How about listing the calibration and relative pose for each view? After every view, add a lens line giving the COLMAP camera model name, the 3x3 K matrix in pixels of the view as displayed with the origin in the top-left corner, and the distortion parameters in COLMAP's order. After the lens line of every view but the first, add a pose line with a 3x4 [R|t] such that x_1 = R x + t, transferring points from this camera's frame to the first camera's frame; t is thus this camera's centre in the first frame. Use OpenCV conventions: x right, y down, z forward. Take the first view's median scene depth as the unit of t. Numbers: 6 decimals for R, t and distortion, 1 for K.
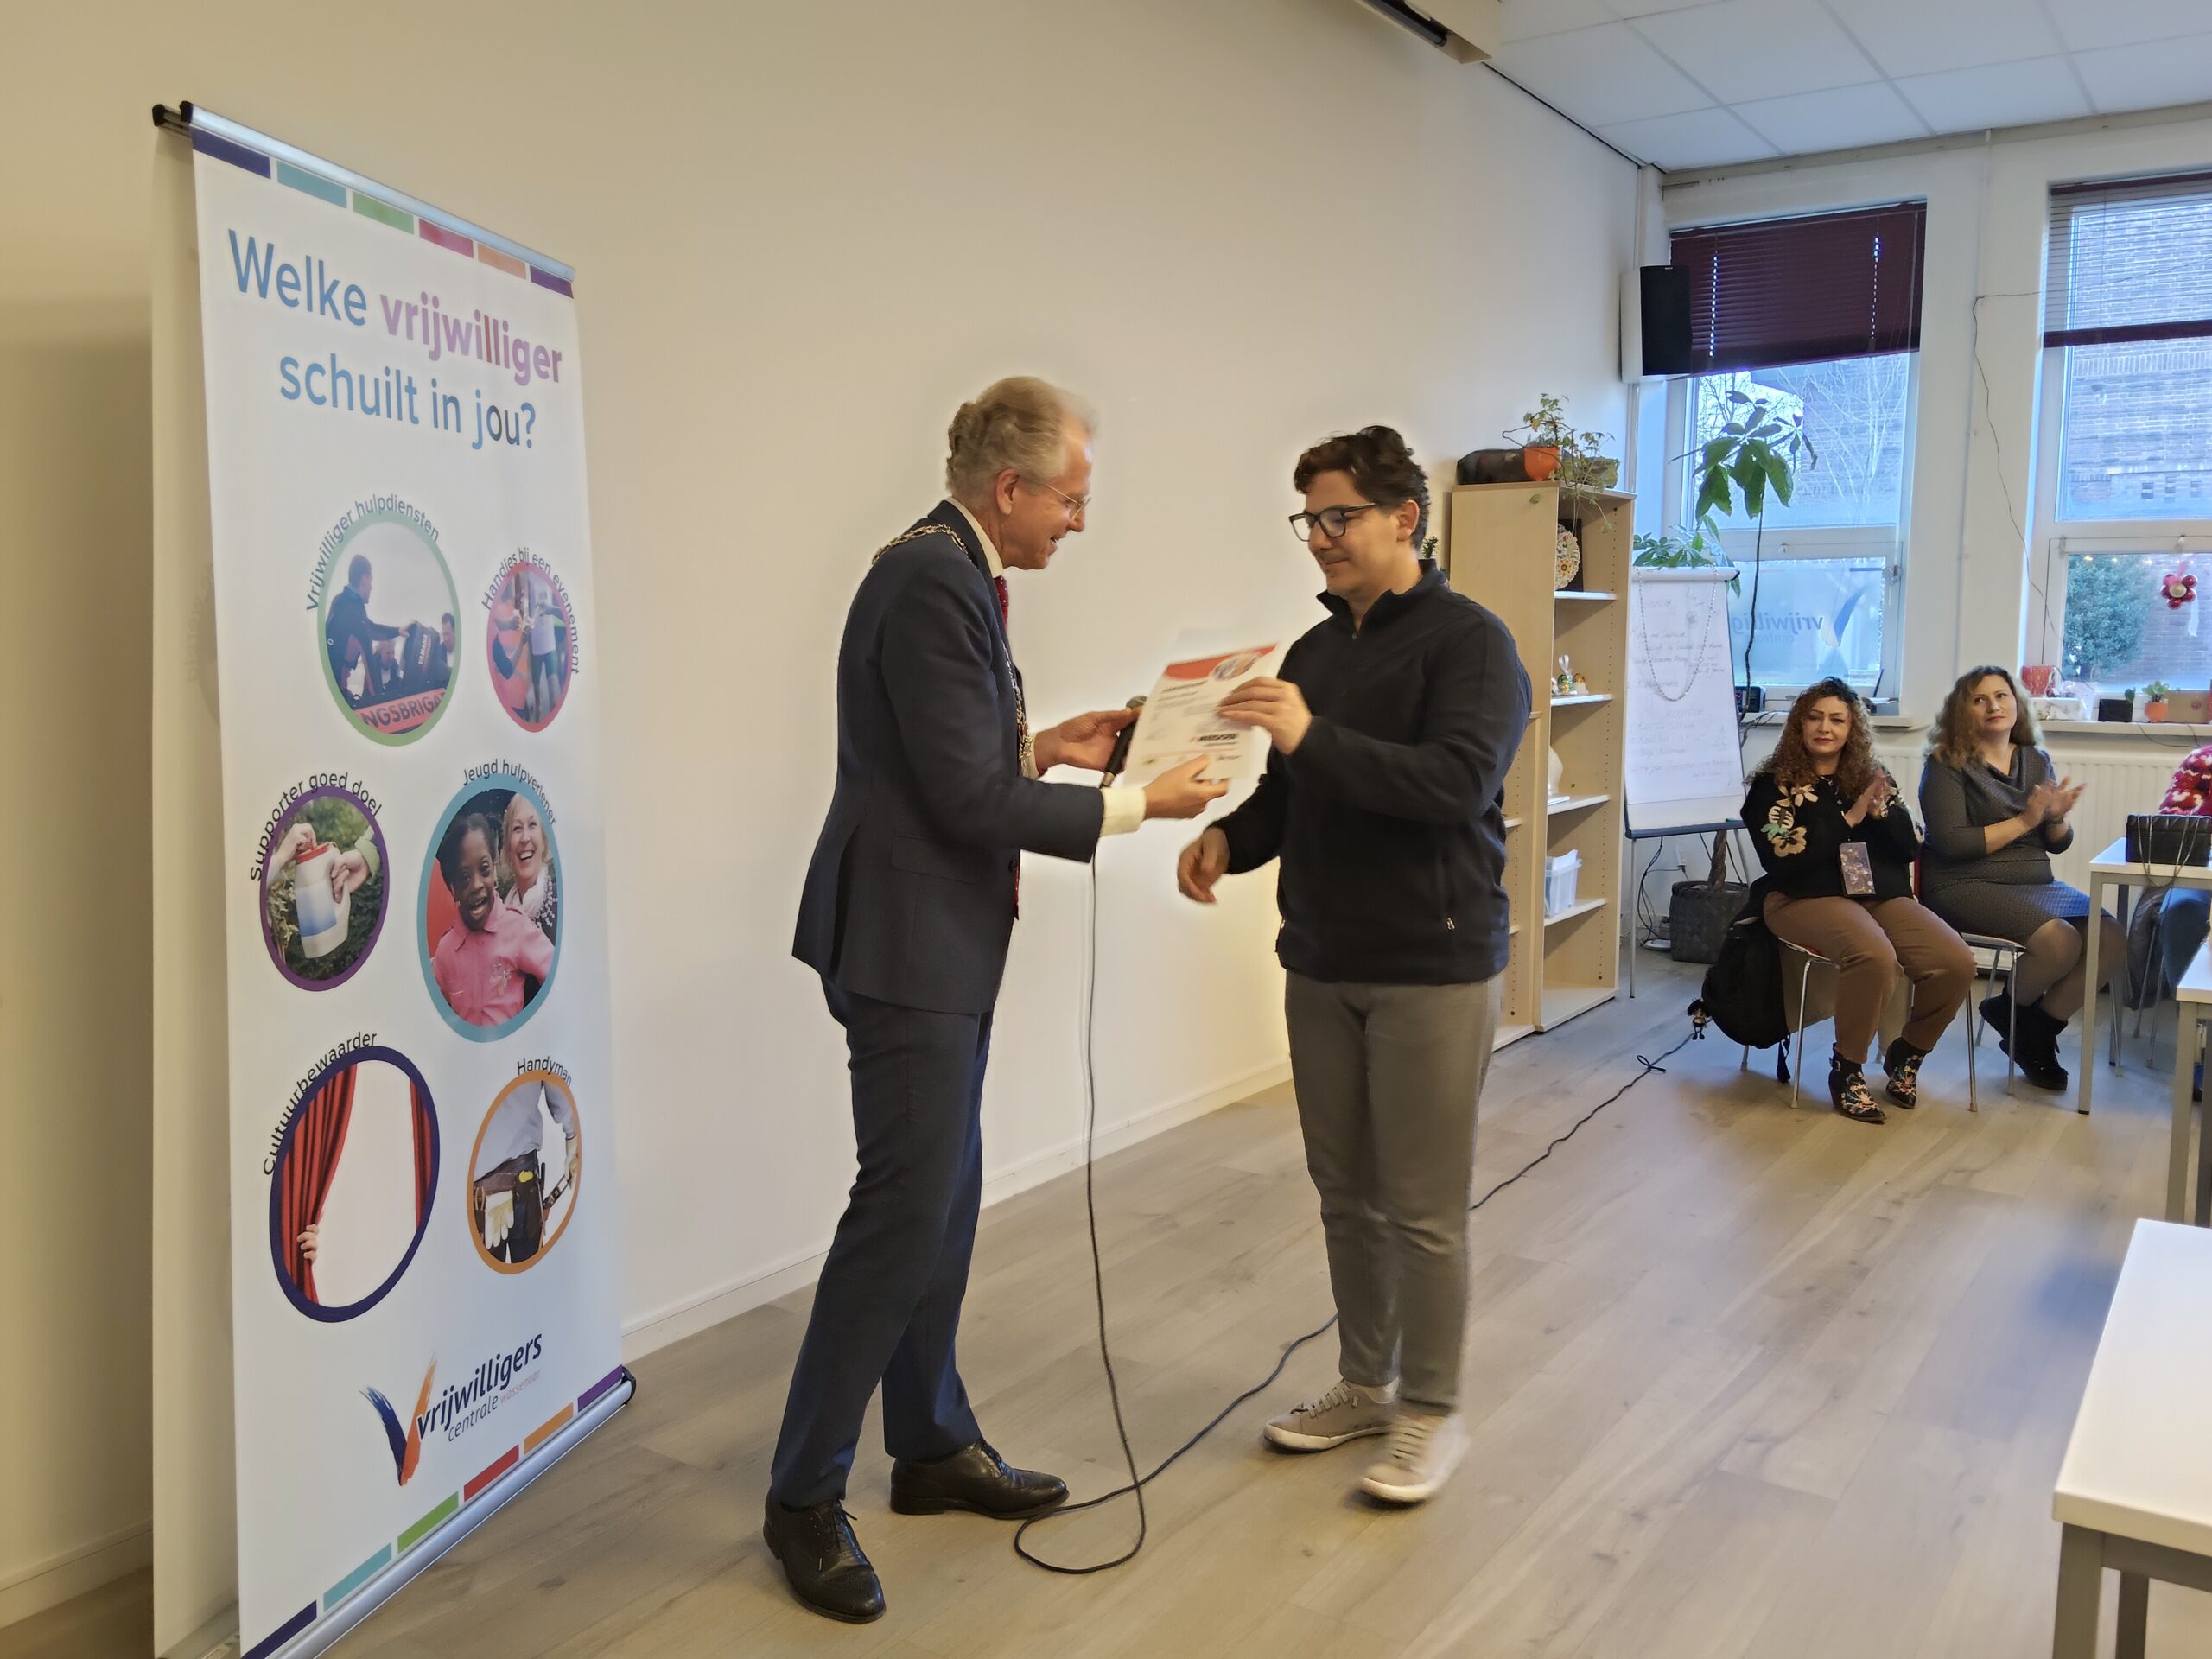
lens RADIAL K [[1861.7, 0, 1106.0], [0, 1861.7, 843.7], [0, 0, 1]] dist [0.103489, -0.192281]
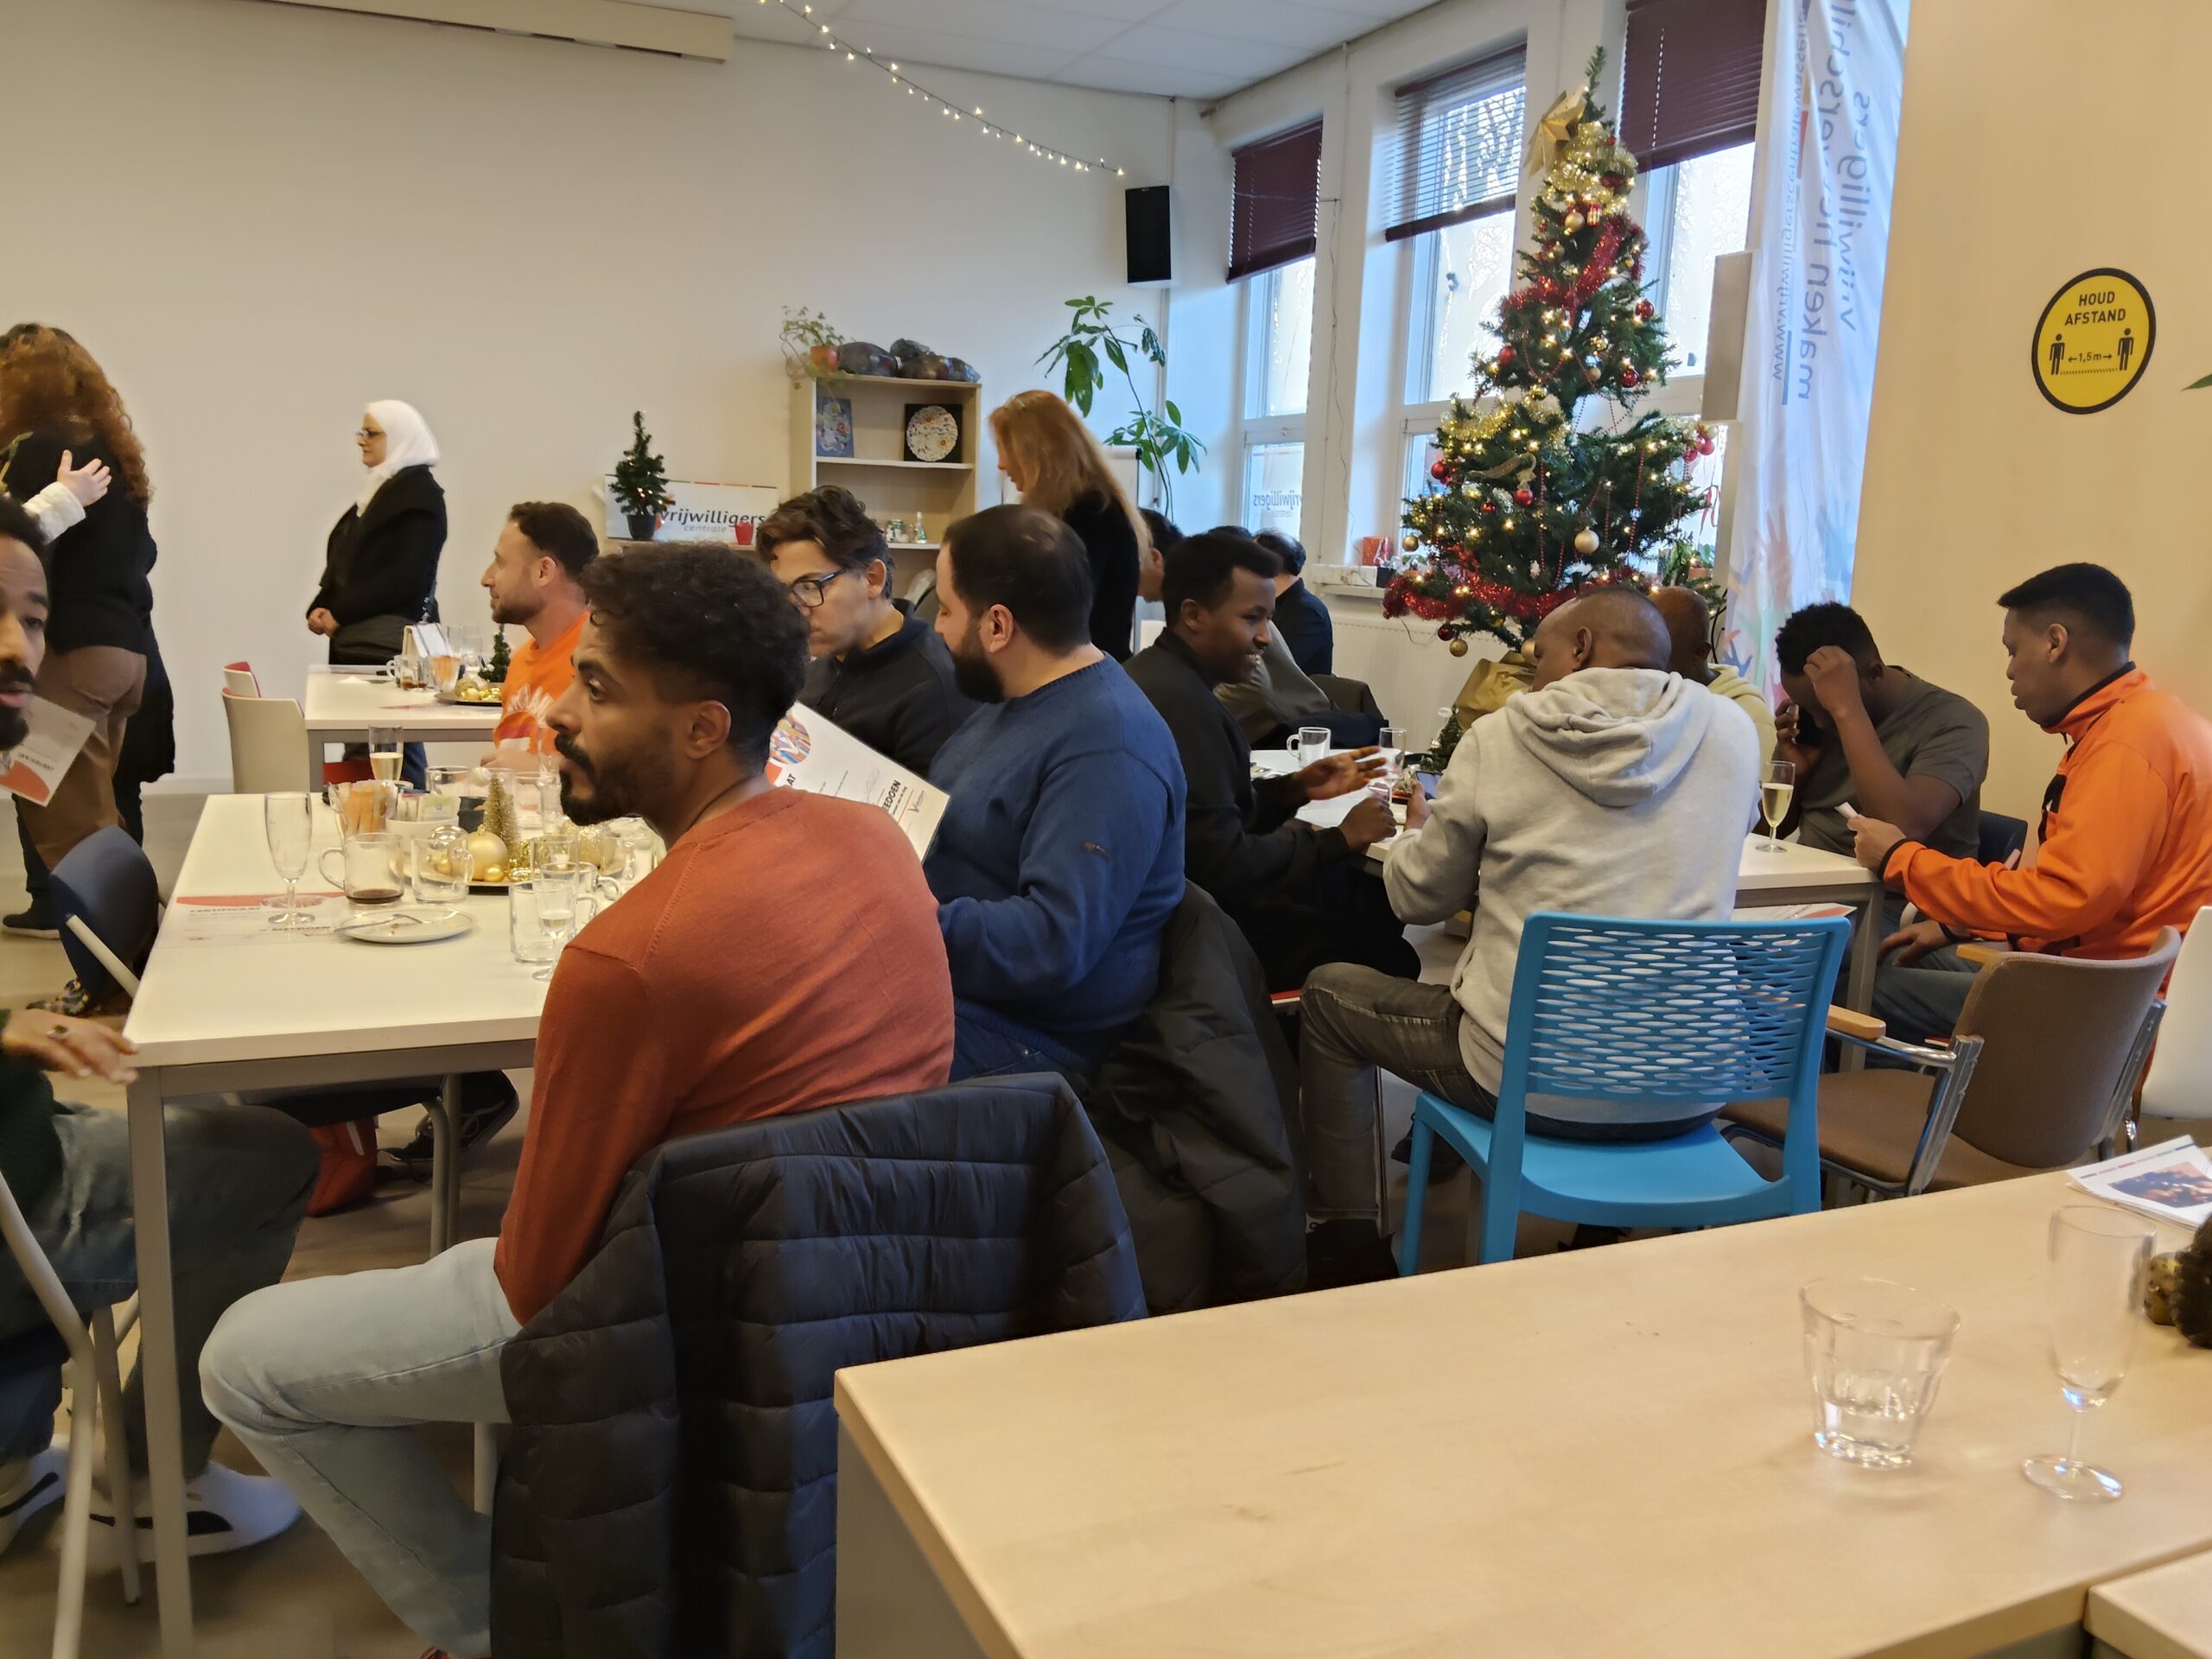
lens RADIAL K [[1858.9, 0, 1103.7], [0, 1858.9, 828.4], [0, 0, 1]] dist [0.109344, -0.206321]
pose [[0.826123, 0.105175, -0.553587, 2.284701], [-0.089060, 0.994449, 0.056029, 0.068106], [0.556407, 0.003016, 0.830905, 0.024900]]
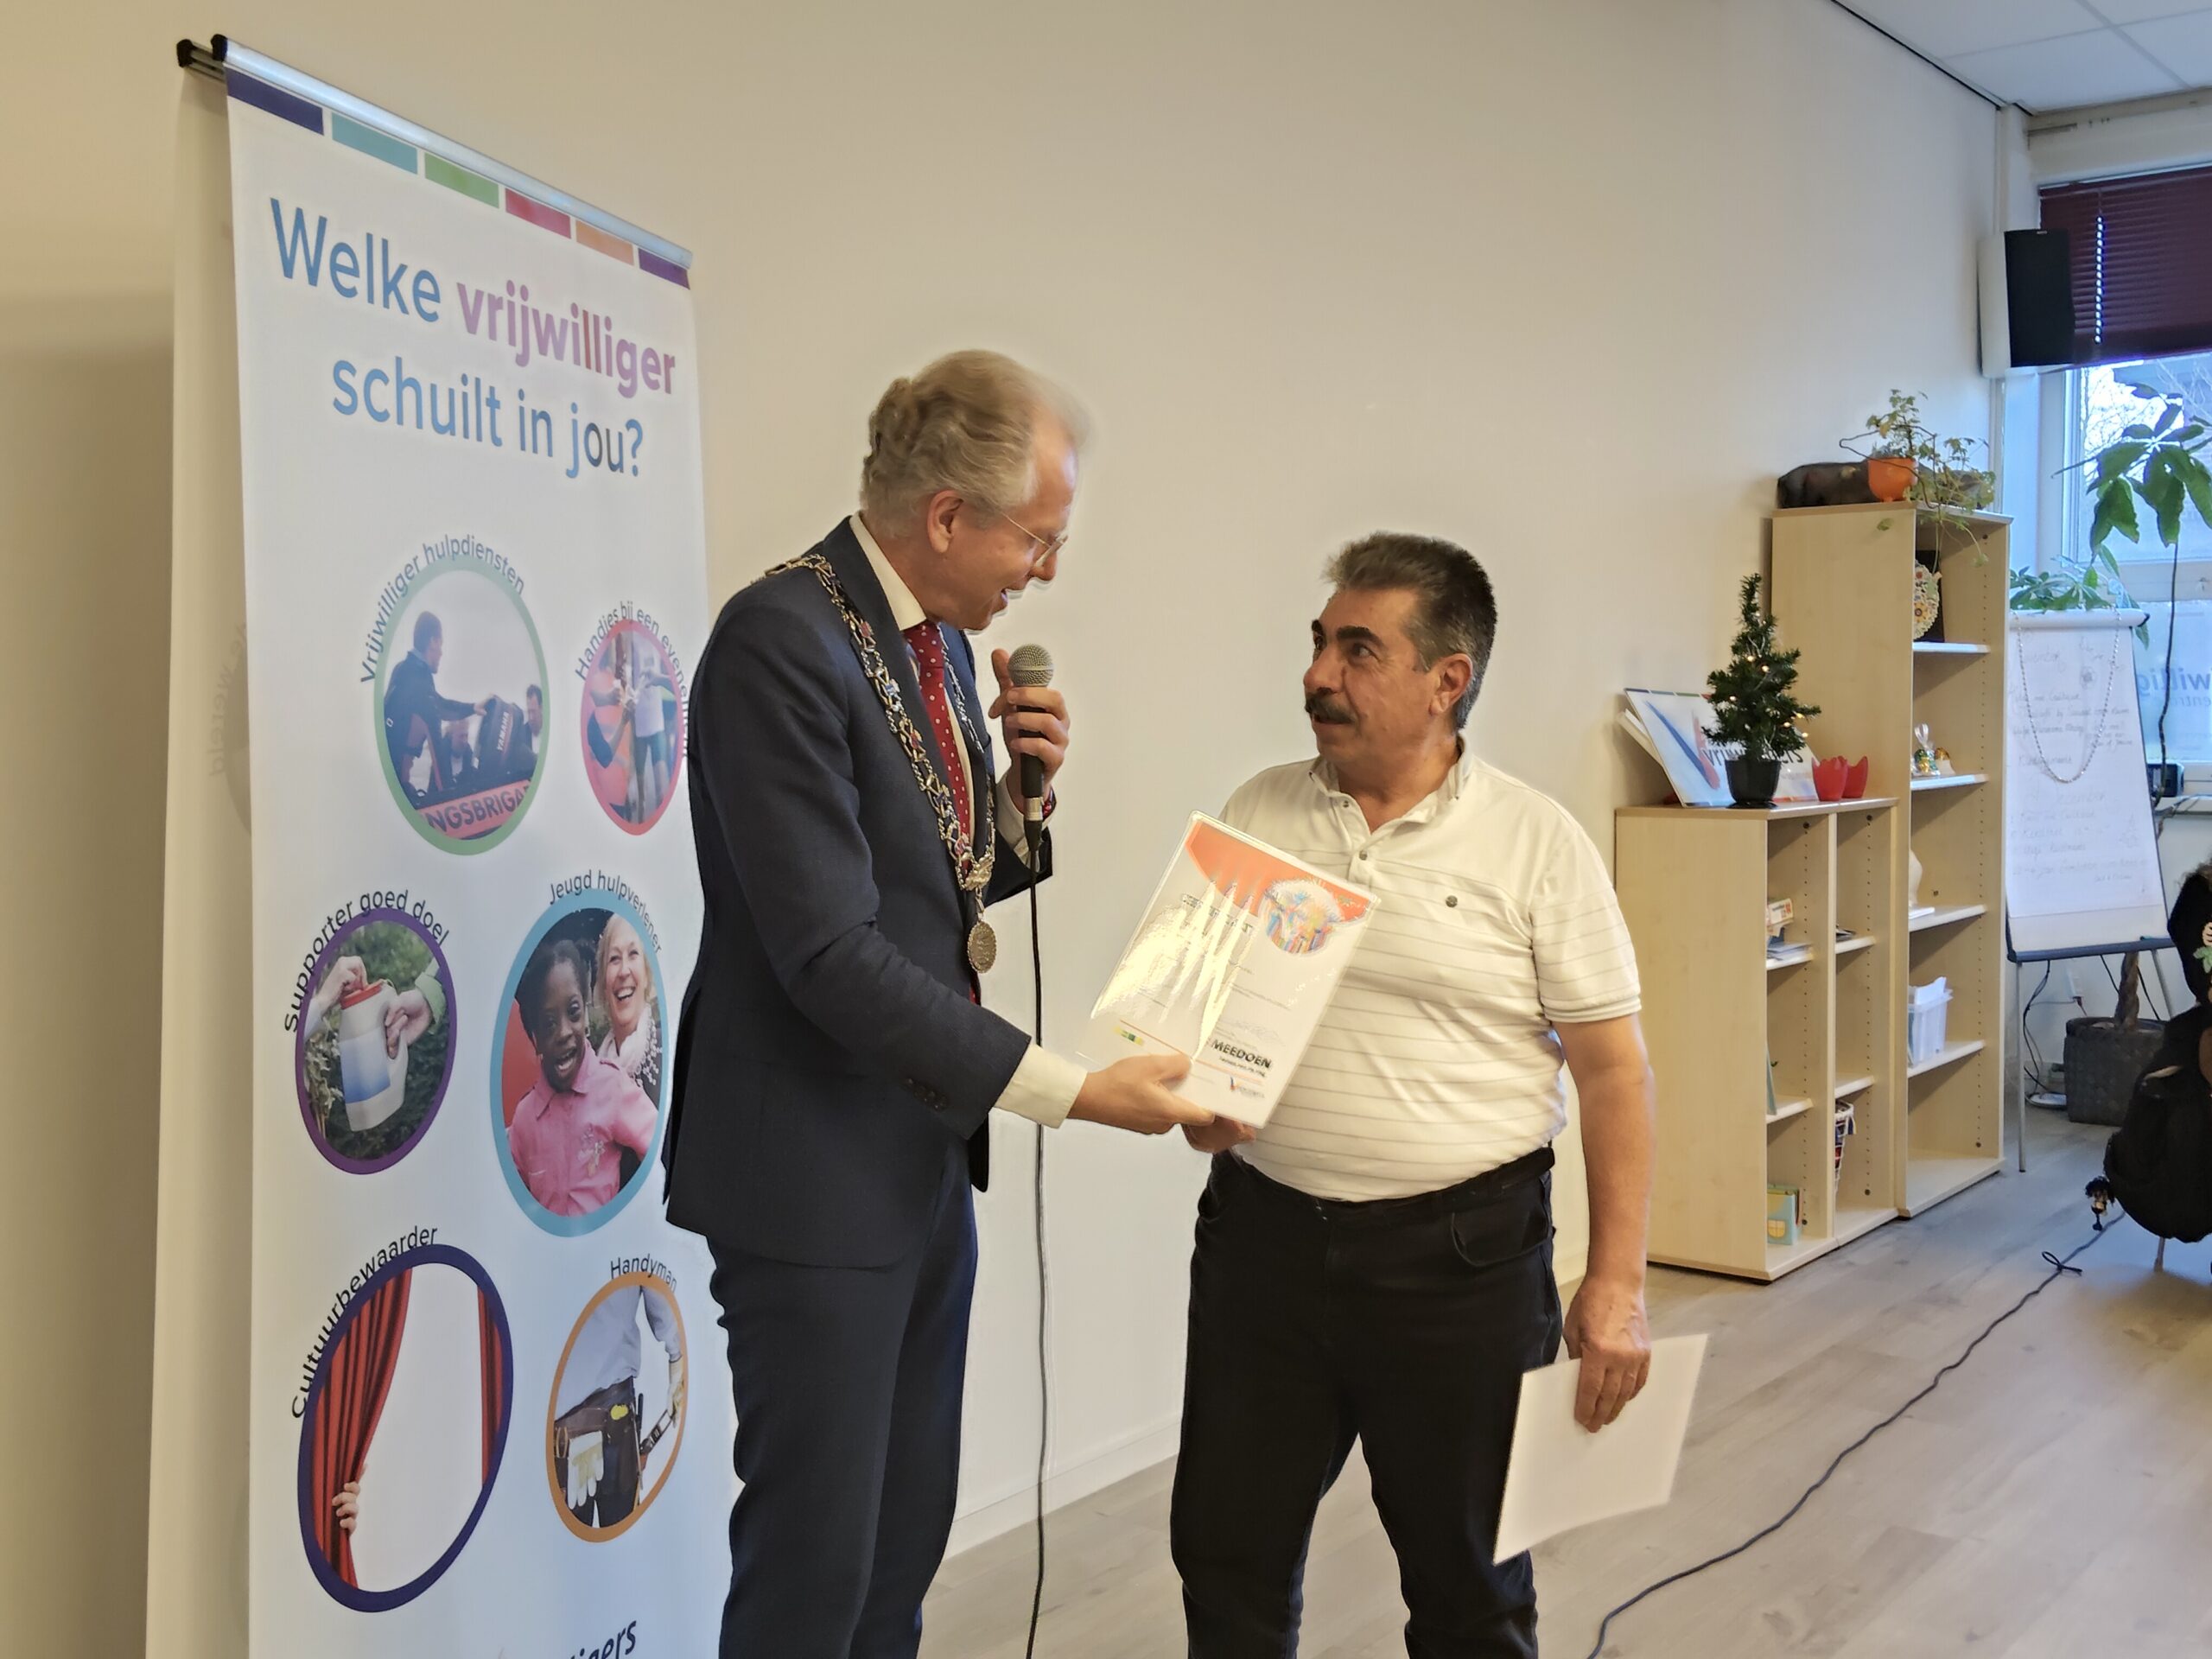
lens RADIAL K [[2273.4, 0, 1099.3], [0, 2273.4, 832.9], [0, 0, 1]] dist [0.107984, -0.202965]
pose [[0.996626, -0.006328, -0.081834, -0.033665], [0.001672, 0.998381, -0.056848, -0.005771], [0.082061, 0.056520, 0.995023, 0.067225]]
